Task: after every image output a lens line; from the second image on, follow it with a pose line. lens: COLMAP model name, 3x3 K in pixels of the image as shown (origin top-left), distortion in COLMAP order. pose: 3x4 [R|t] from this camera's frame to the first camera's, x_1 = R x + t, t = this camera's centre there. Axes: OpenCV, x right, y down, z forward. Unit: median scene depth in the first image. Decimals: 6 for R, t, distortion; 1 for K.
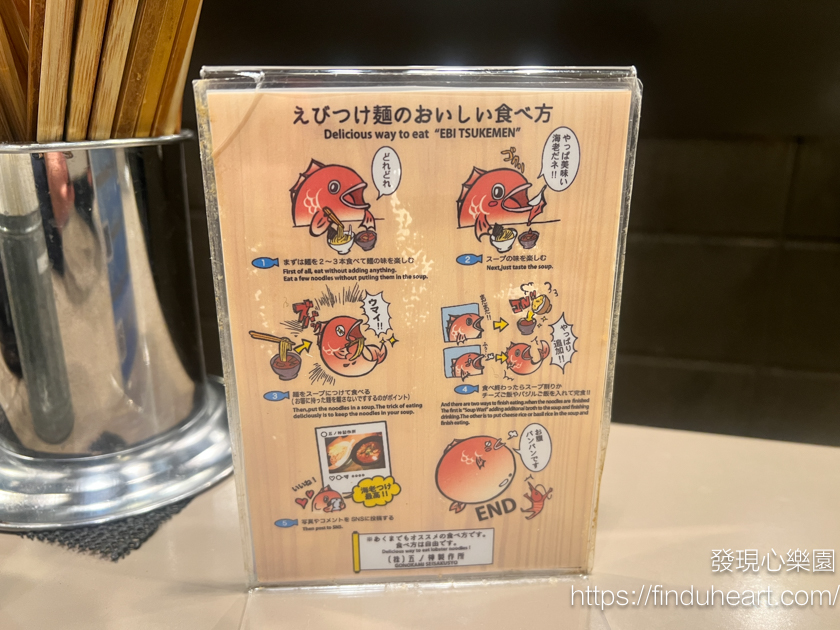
lens RADIAL K [[653.7, 0, 418.5], [0, 653.7, 307.6], [0, 0, 1]] dist [0.031027, -0.038940]
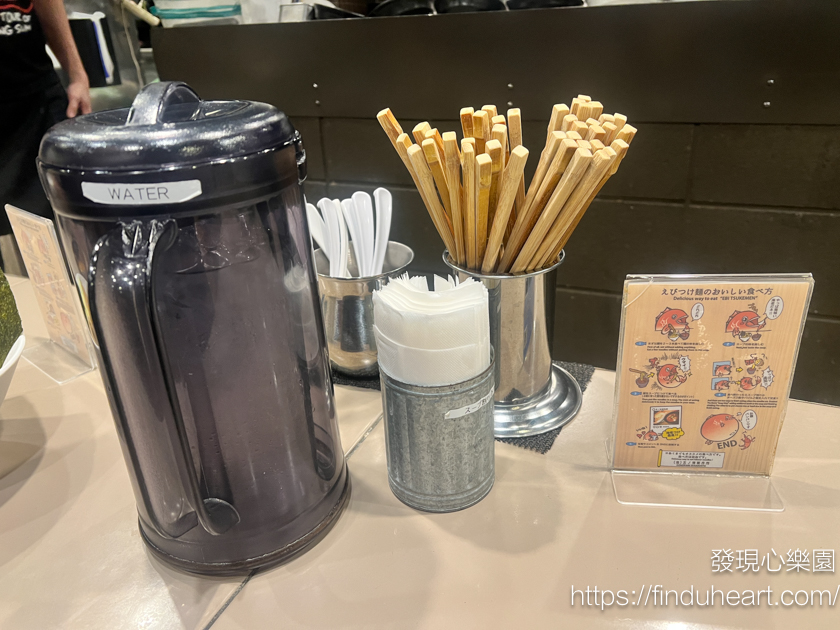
lens RADIAL K [[653.7, 0, 418.6], [0, 653.7, 319.7], [0, 0, 1]] dist [0.031027, -0.038940]
pose [[0.979416, 0.031558, -0.199371, -0.526506], [-0.002547, 0.989557, 0.144122, -0.478961], [0.201837, -0.140647, 0.969268, -1.461137]]
